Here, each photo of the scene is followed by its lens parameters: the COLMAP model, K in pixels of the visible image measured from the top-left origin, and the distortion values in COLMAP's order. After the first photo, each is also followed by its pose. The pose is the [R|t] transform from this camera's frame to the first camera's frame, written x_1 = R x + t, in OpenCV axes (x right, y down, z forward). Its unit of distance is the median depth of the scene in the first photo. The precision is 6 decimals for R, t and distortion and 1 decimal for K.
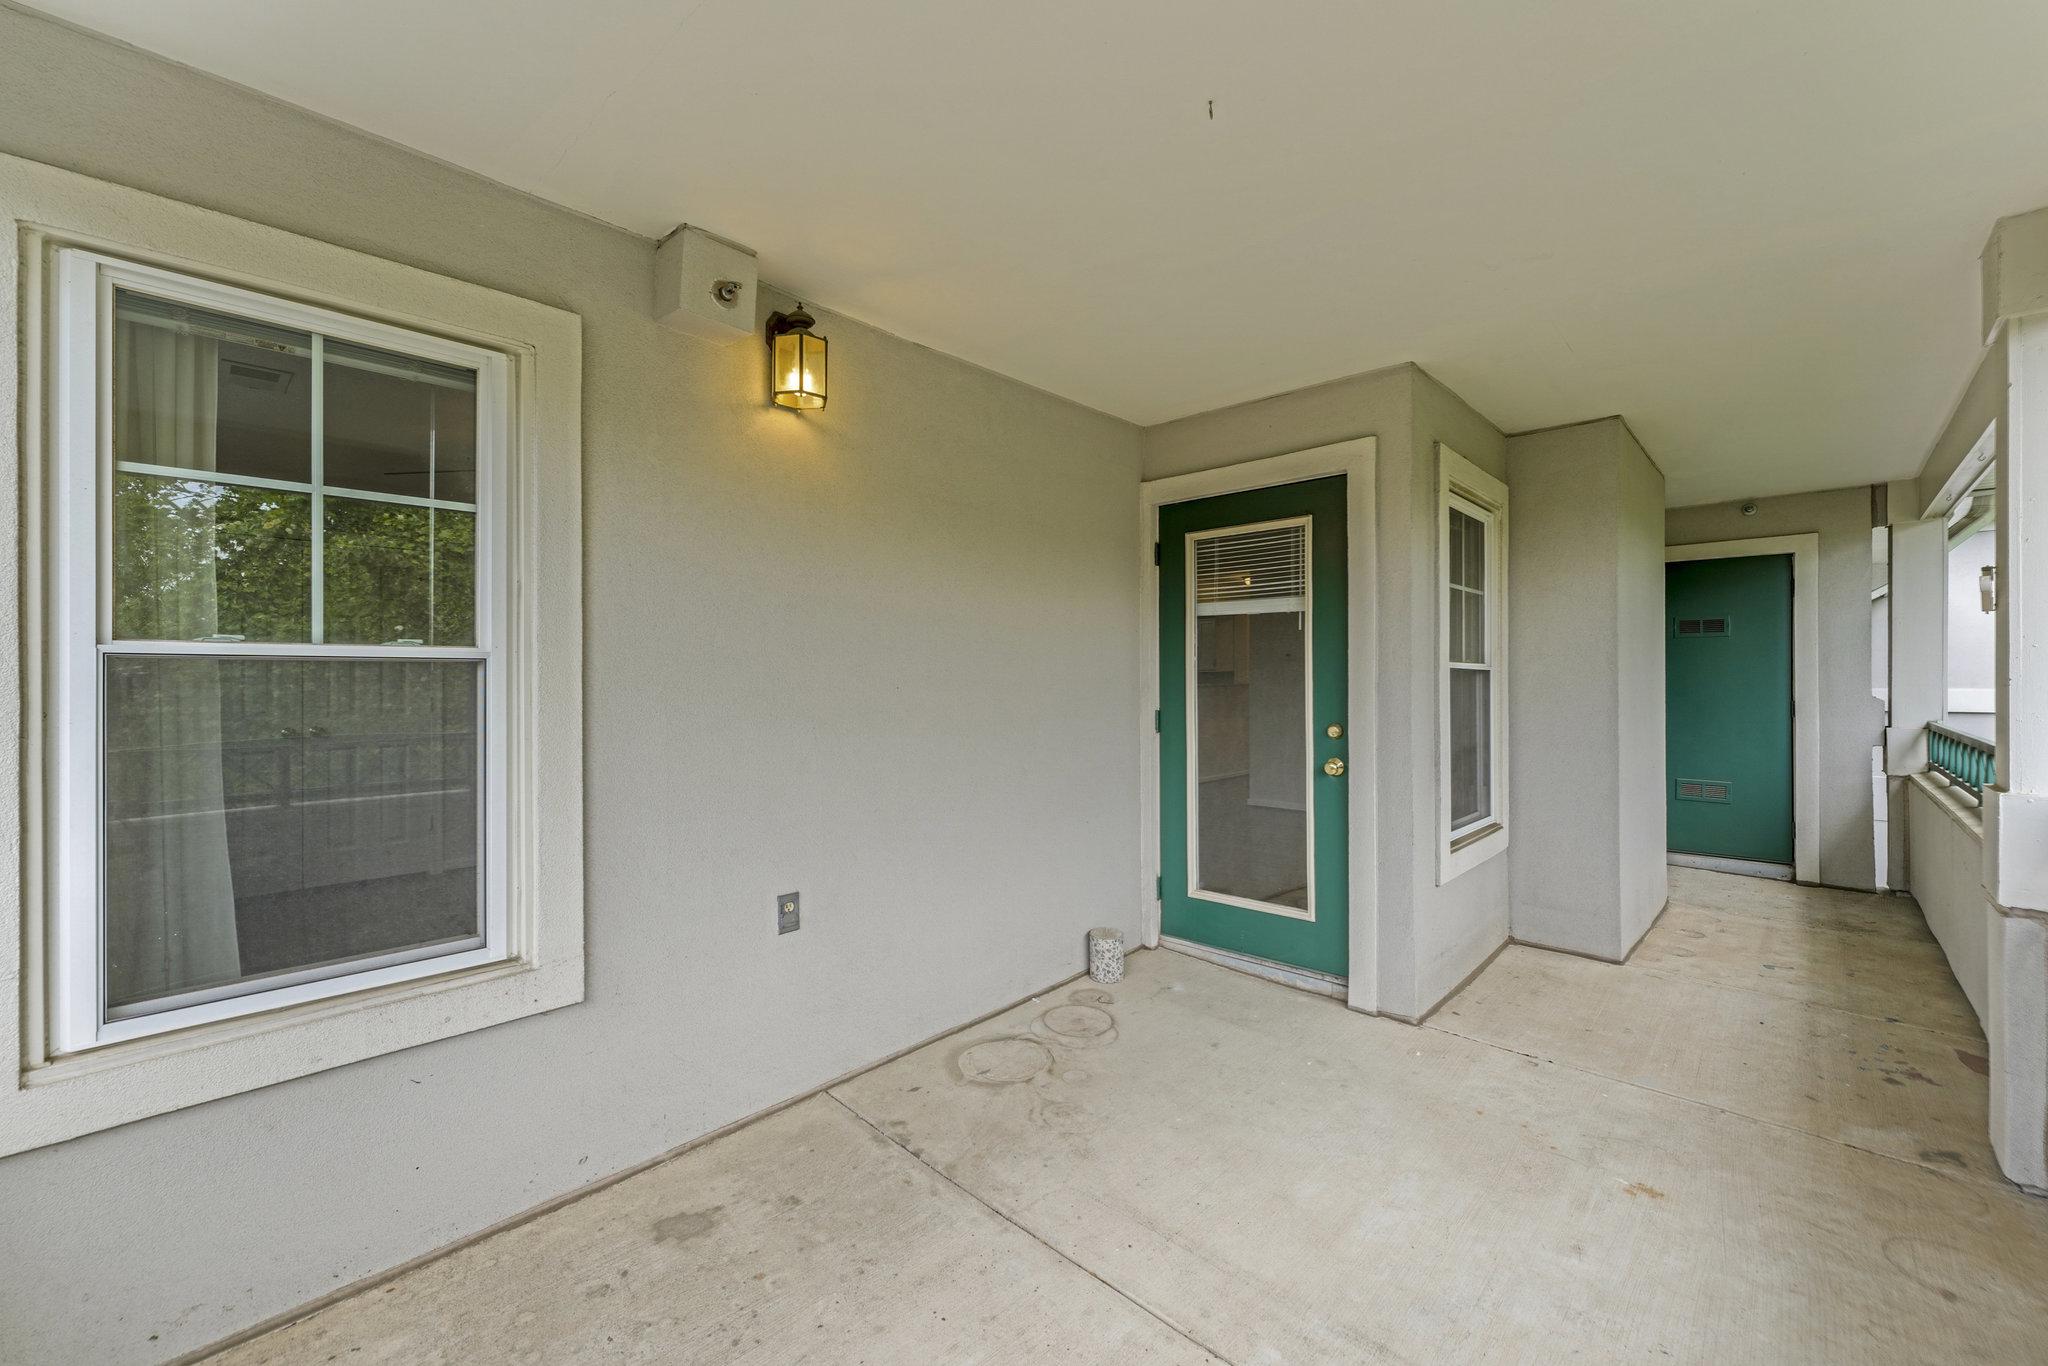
lens RADIAL K [[842.7, 0, 1018.7], [0, 842.7, 686.8], [0, 0, 1]] dist [-0.000255, -0.000009]
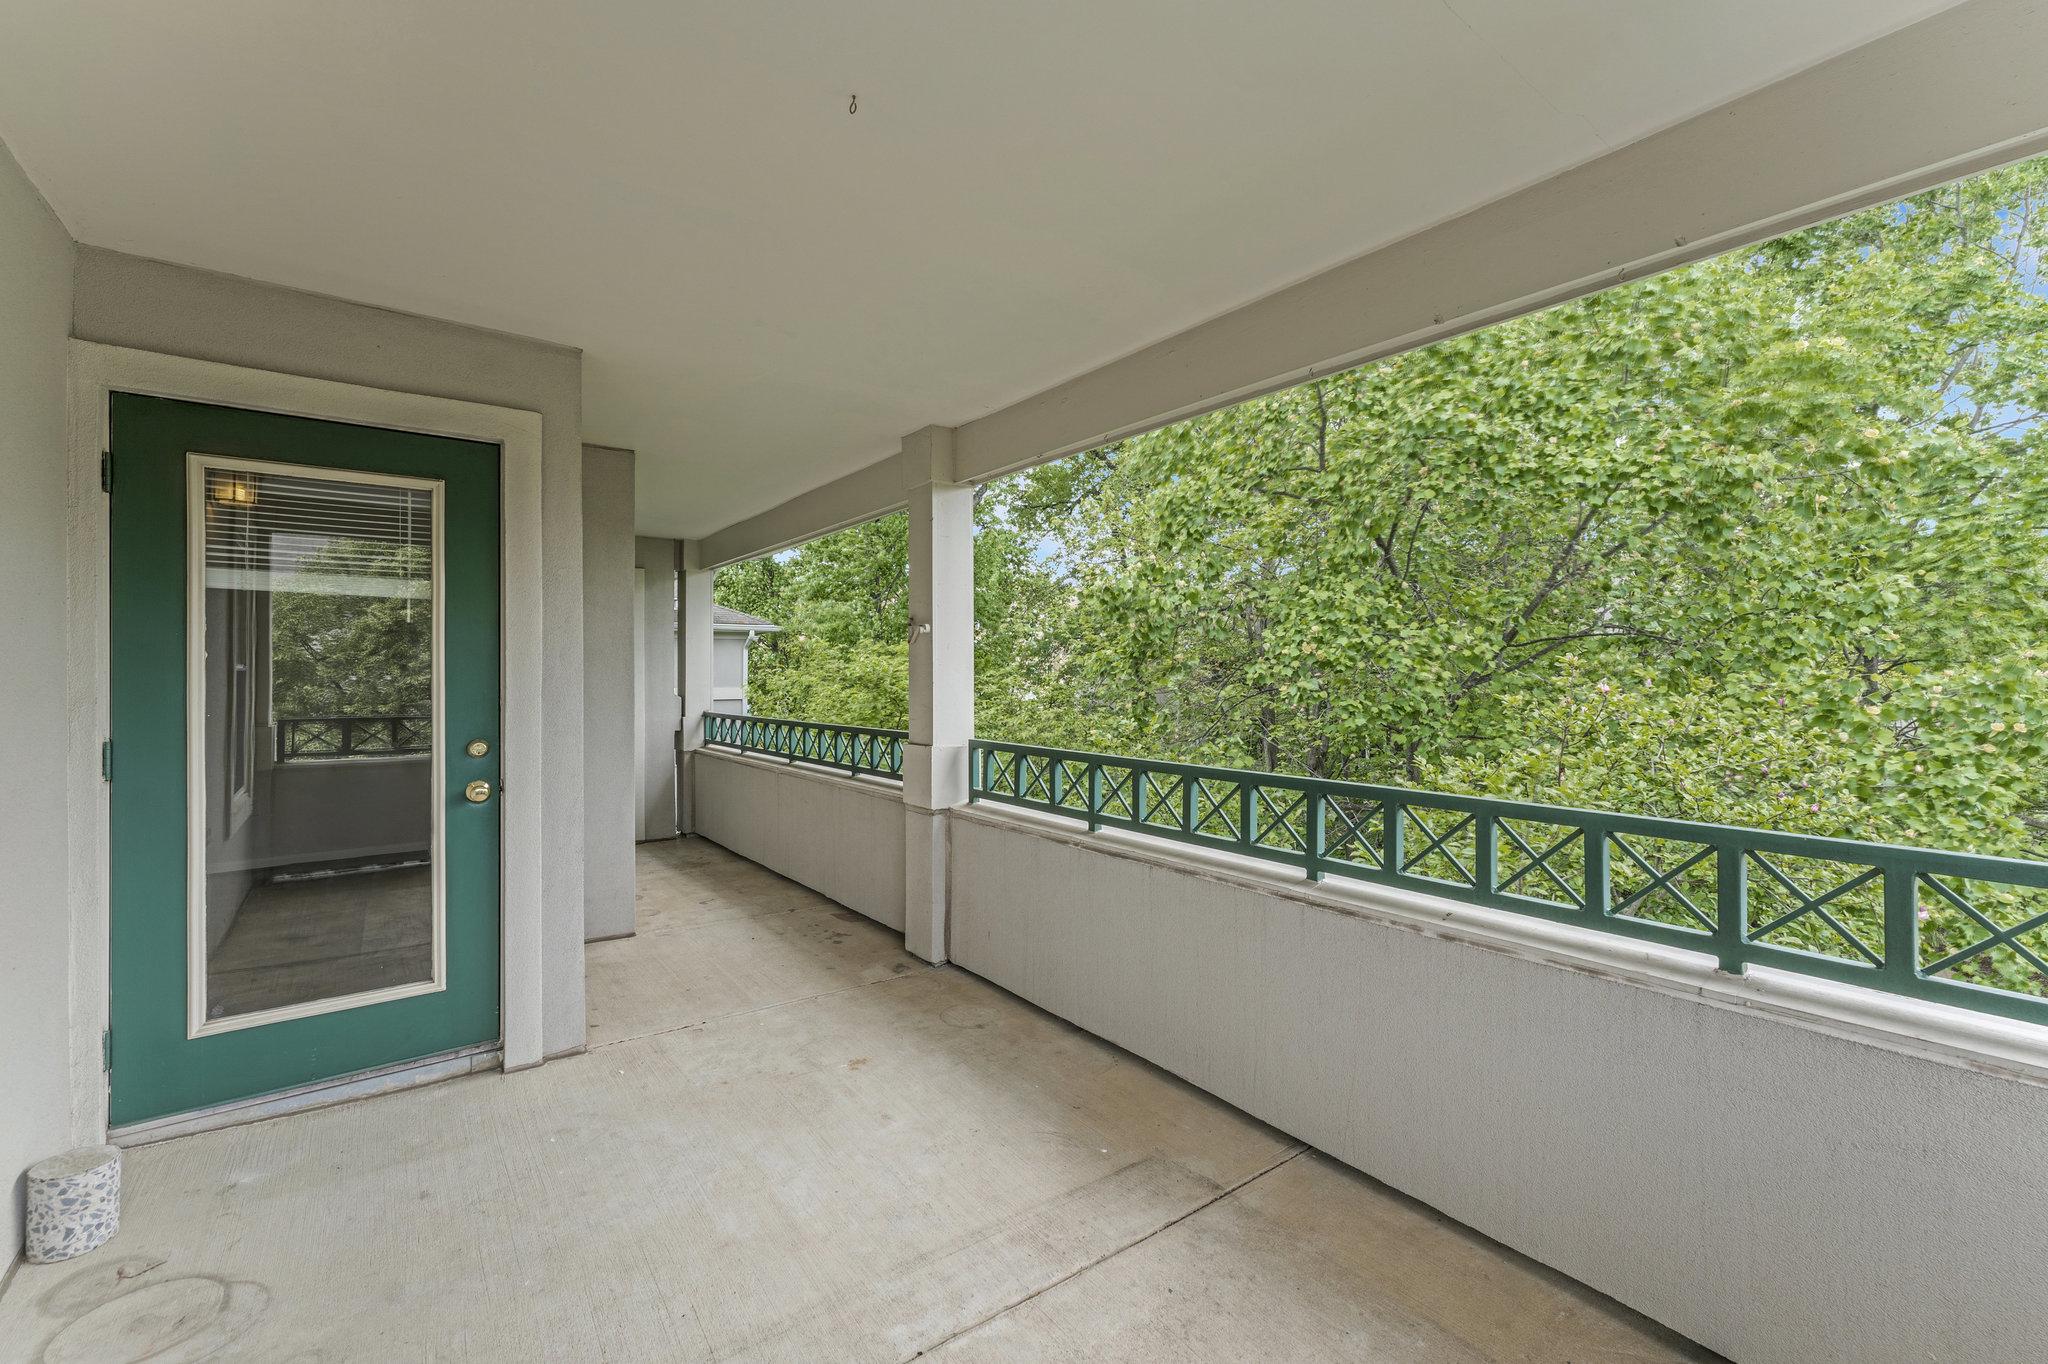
lens RADIAL K [[842.7, 0, 1018.7], [0, 842.7, 685.8], [0, 0, 1]] dist [-0.000255, -0.000009]
pose [[0.162892, -0.009759, 0.986596, -0.347807], [0.014119, 0.999872, 0.007559, -0.007645], [-0.986543, 0.012698, 0.163009, 0.333949]]
